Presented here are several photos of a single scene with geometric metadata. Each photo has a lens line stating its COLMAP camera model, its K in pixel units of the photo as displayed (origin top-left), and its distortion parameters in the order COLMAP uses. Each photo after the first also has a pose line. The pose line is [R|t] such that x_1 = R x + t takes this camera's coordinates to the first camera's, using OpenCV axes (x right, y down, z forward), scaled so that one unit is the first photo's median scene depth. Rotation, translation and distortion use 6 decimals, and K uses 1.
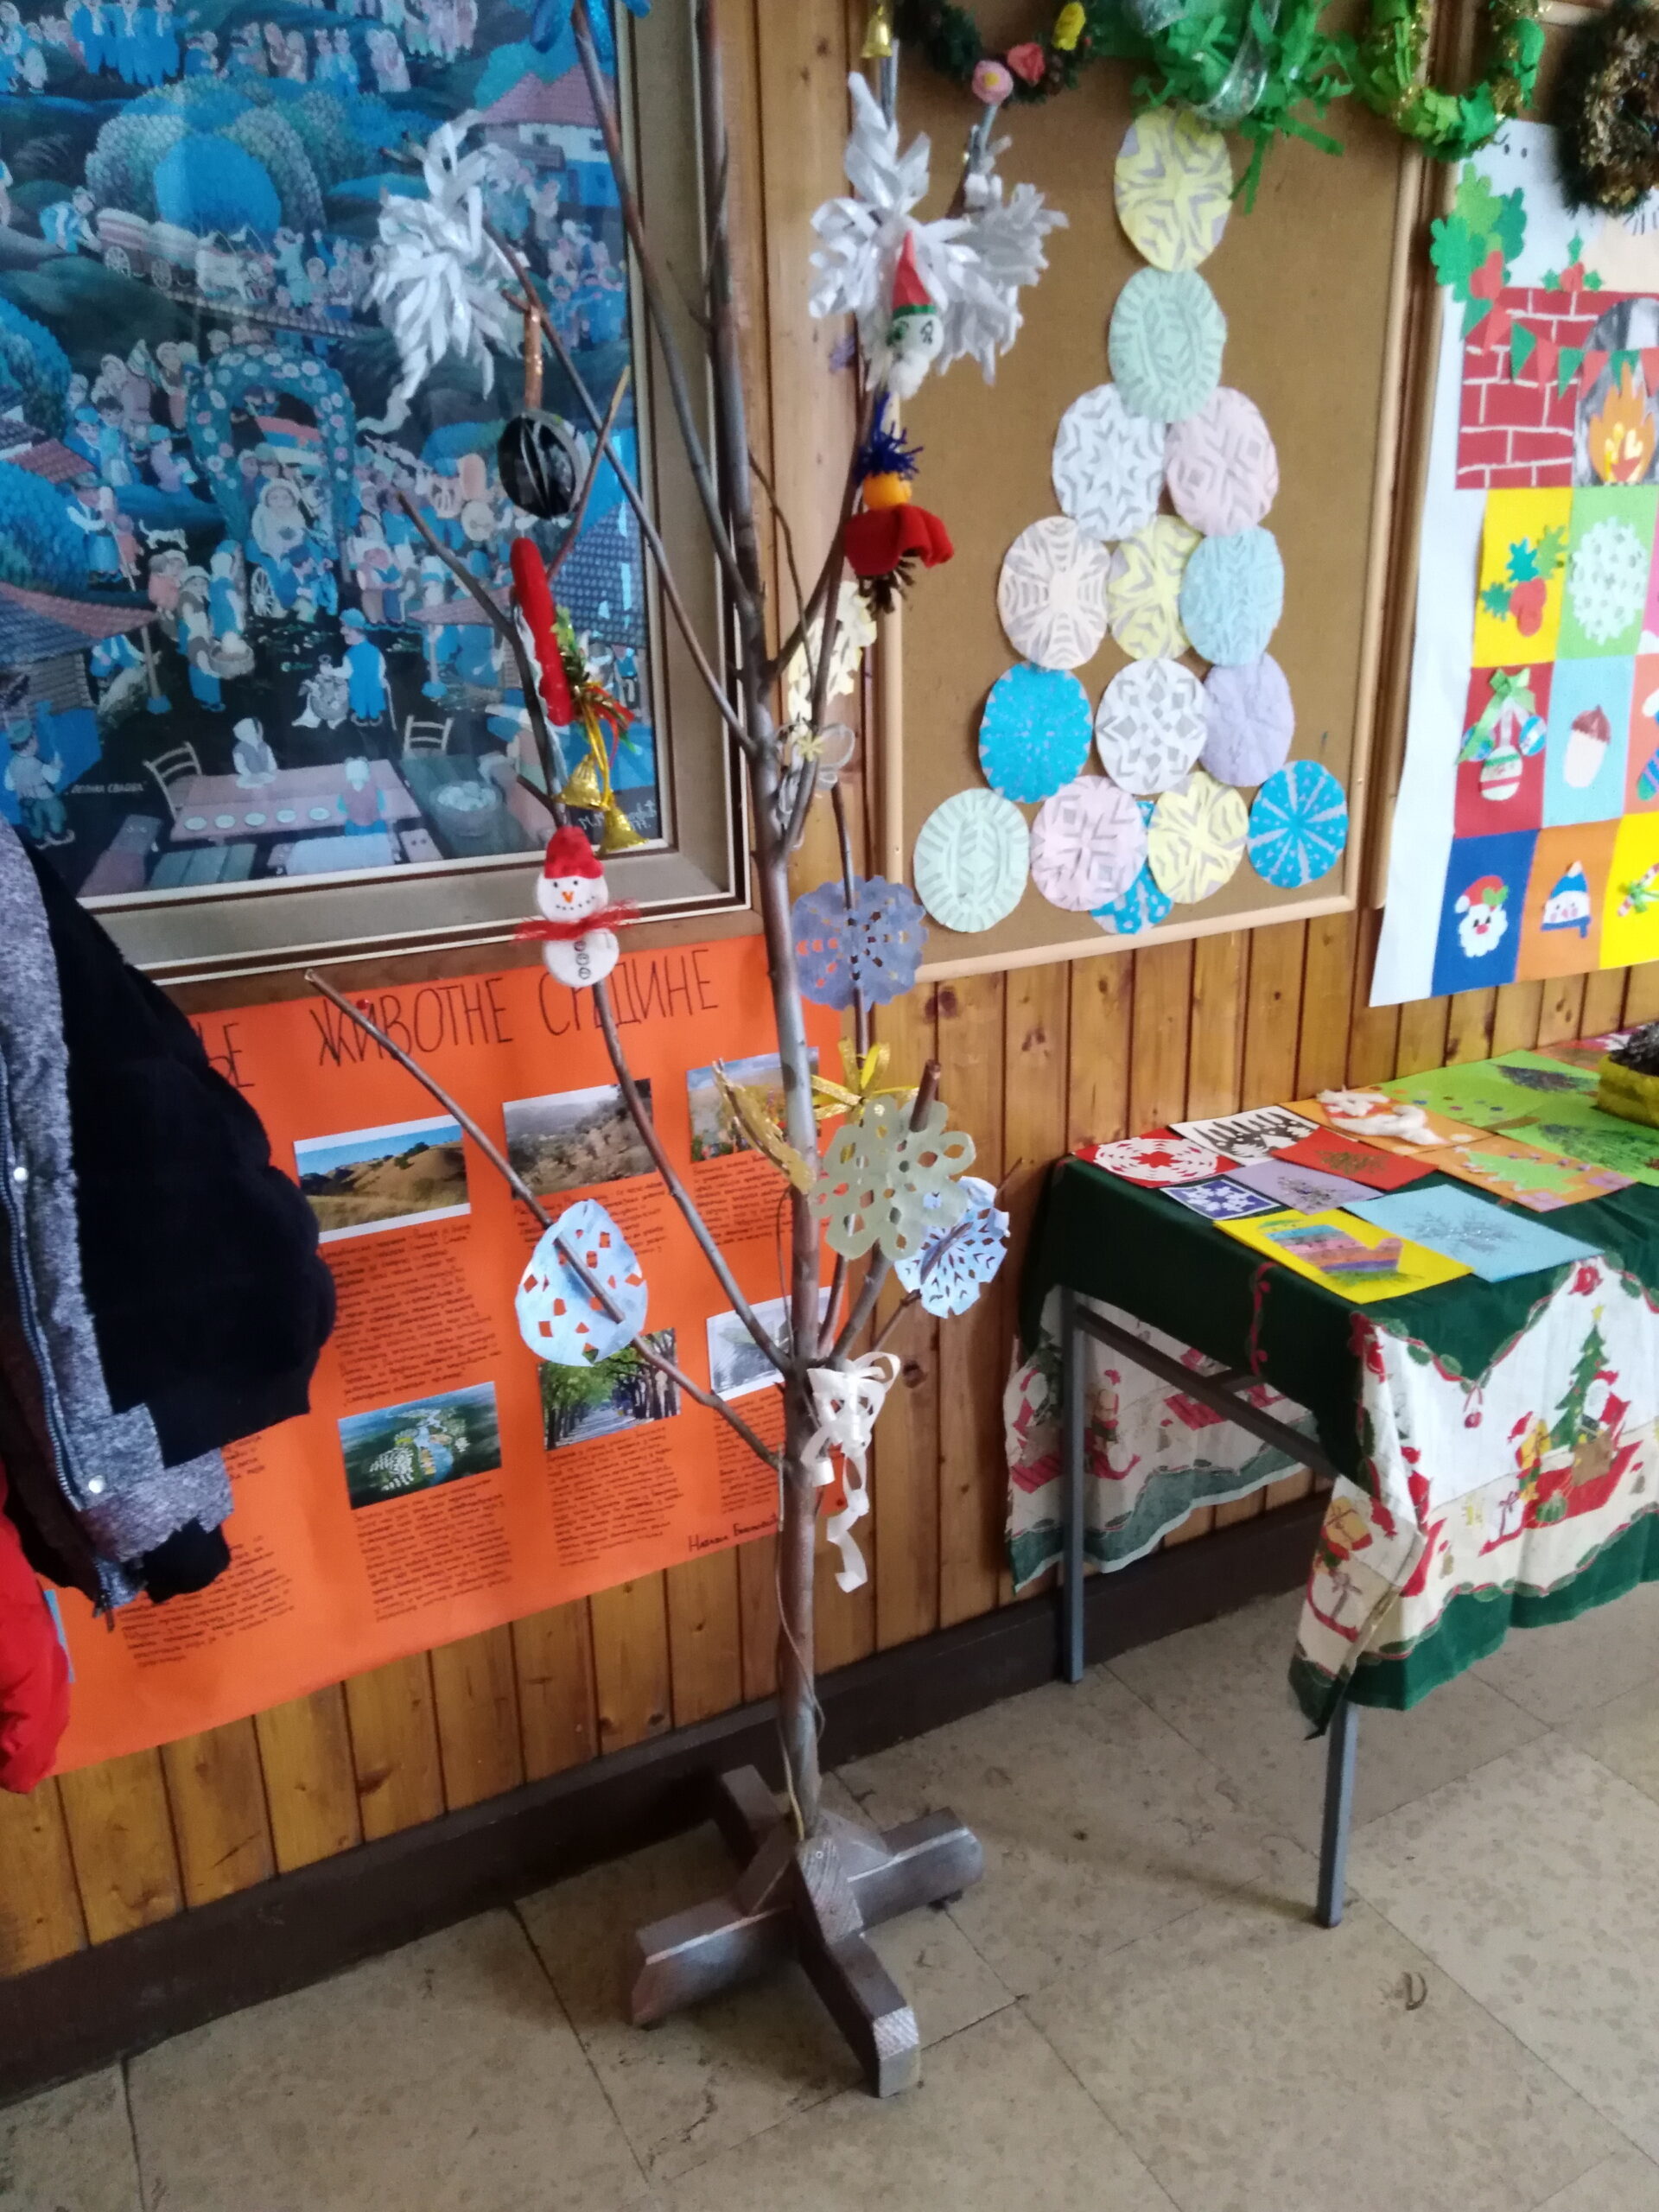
lens RADIAL K [[1653.3, 0, 829.5], [0, 1653.3, 1106.0], [0, 0, 1]] dist [0.052284, 0.002468]
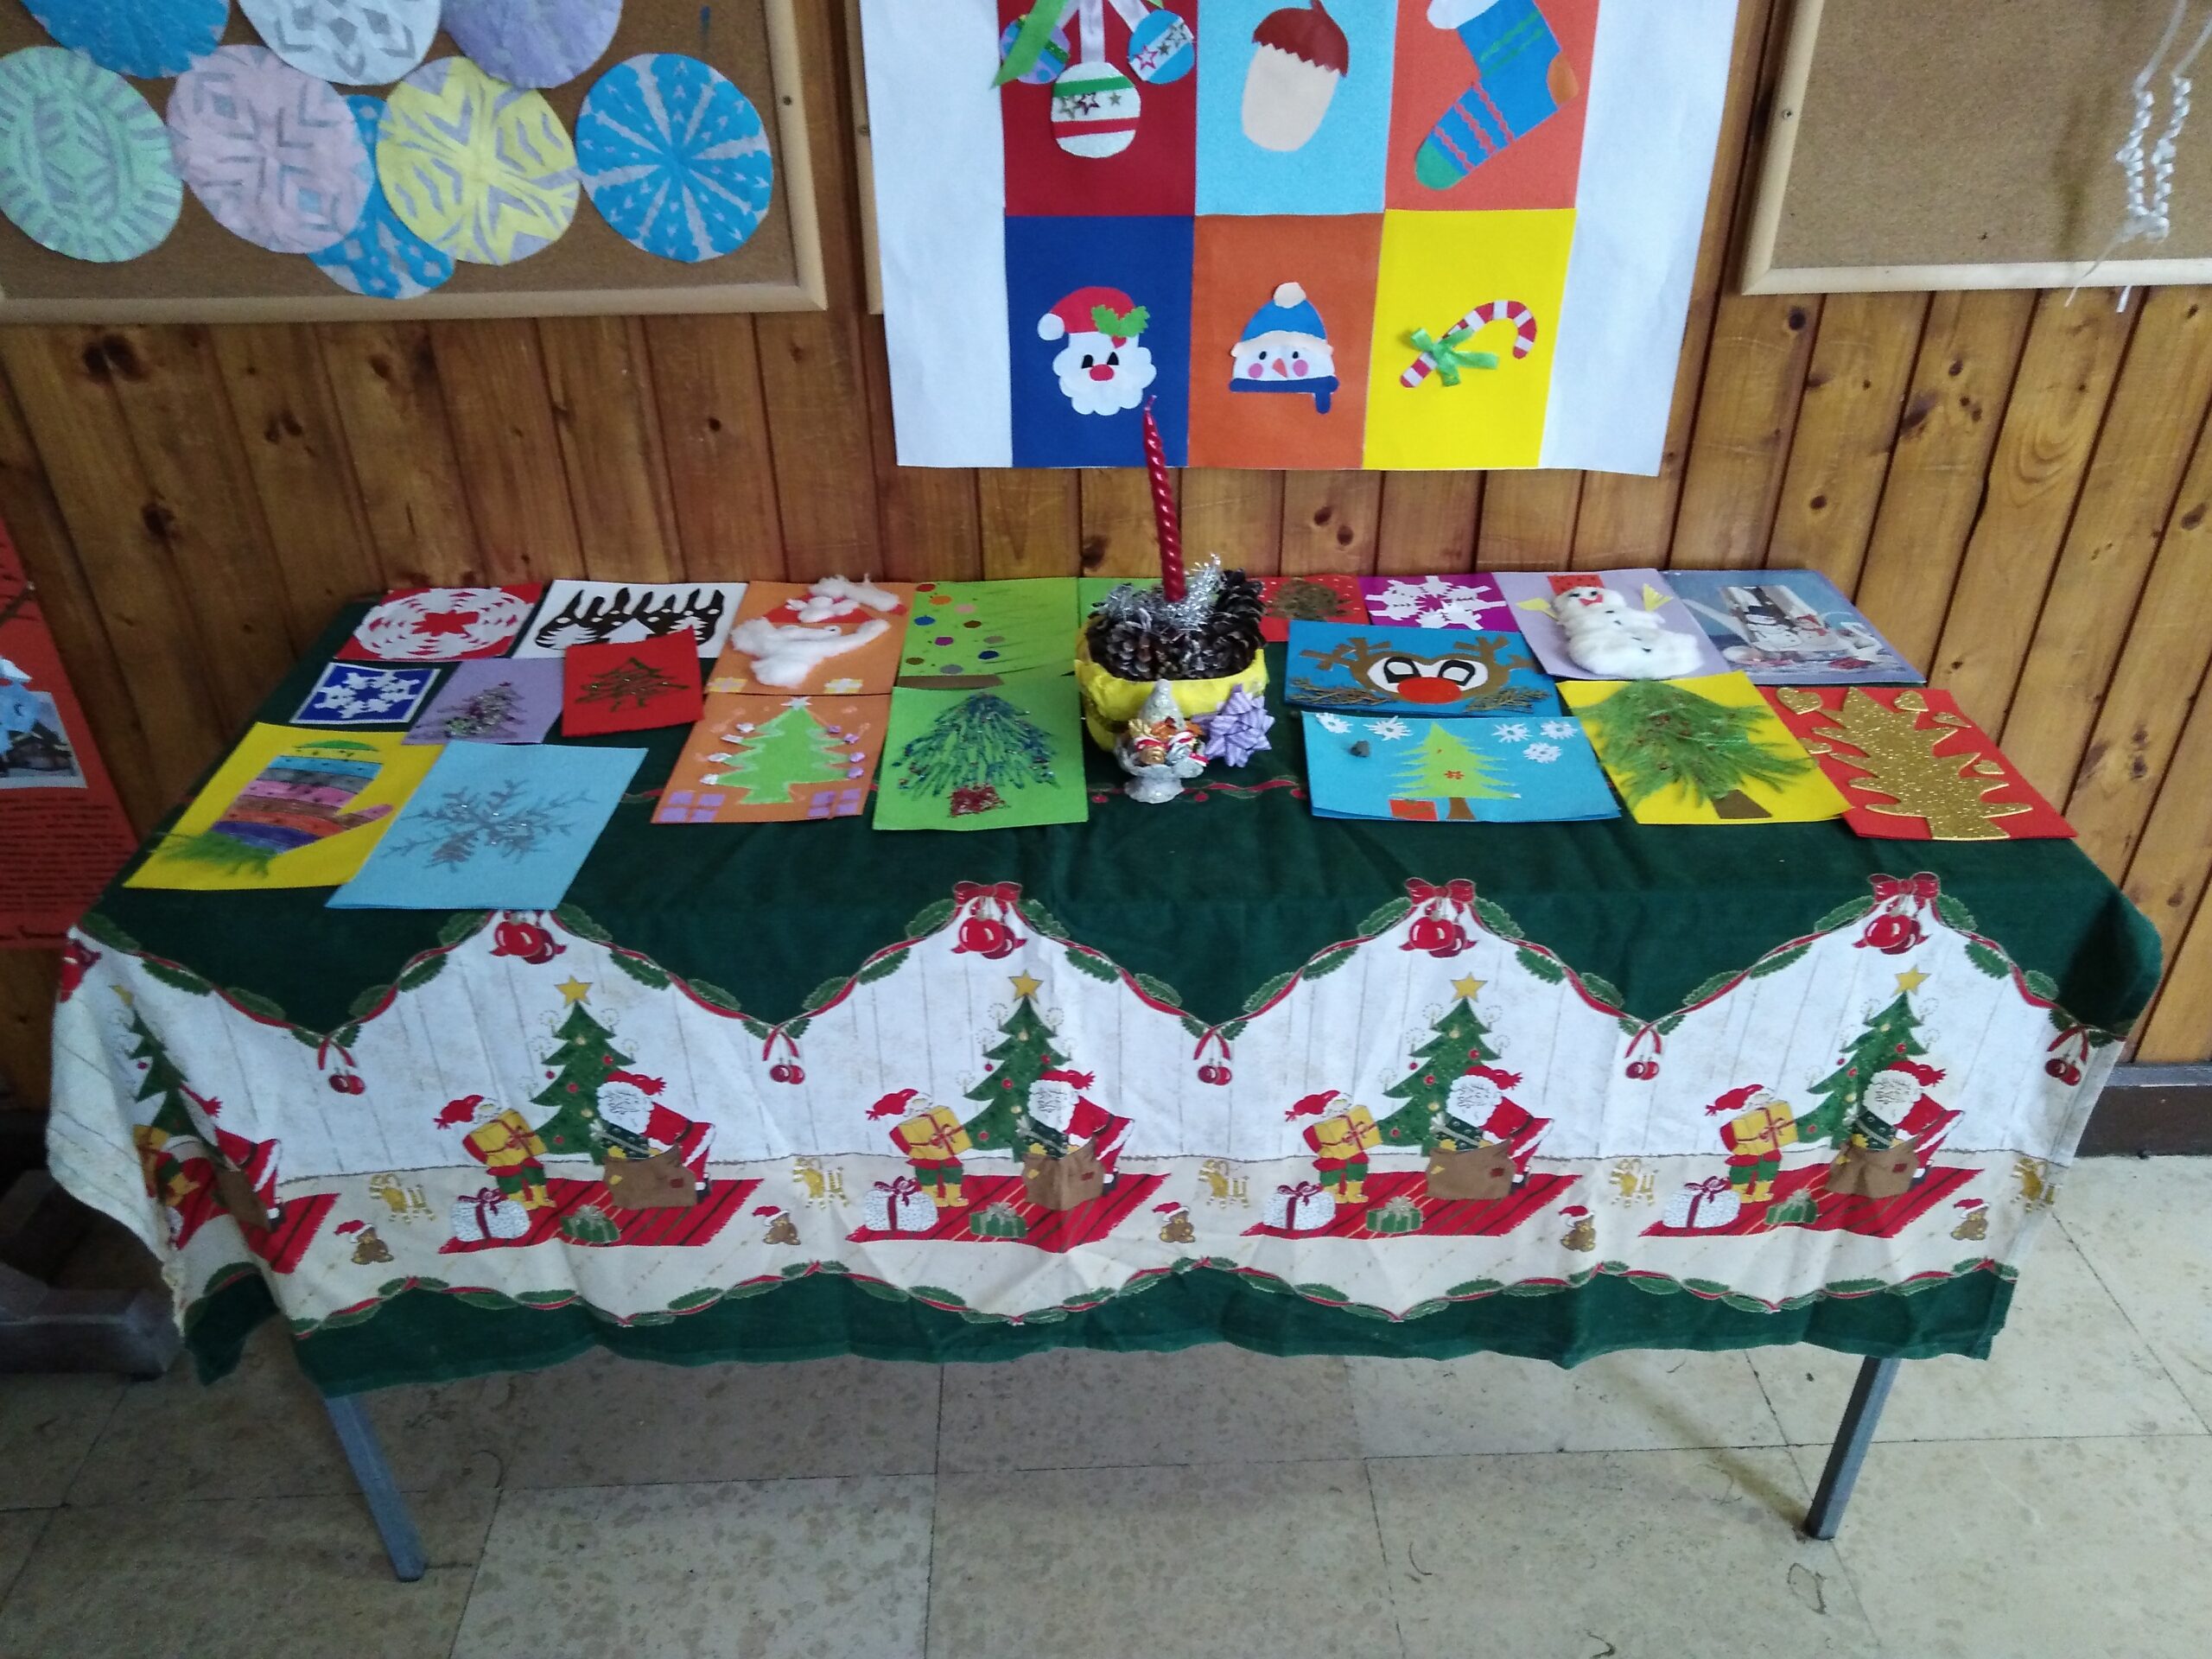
lens RADIAL K [[1706.9, 0, 1106.0], [0, 1706.9, 829.5], [0, 0, 1]] dist [0.007415, 0.033289]
pose [[0.876728, 0.260316, -0.404454, 0.764407], [-0.155790, 0.949243, 0.273253, -0.129806], [0.455057, -0.176559, 0.872783, 0.445329]]
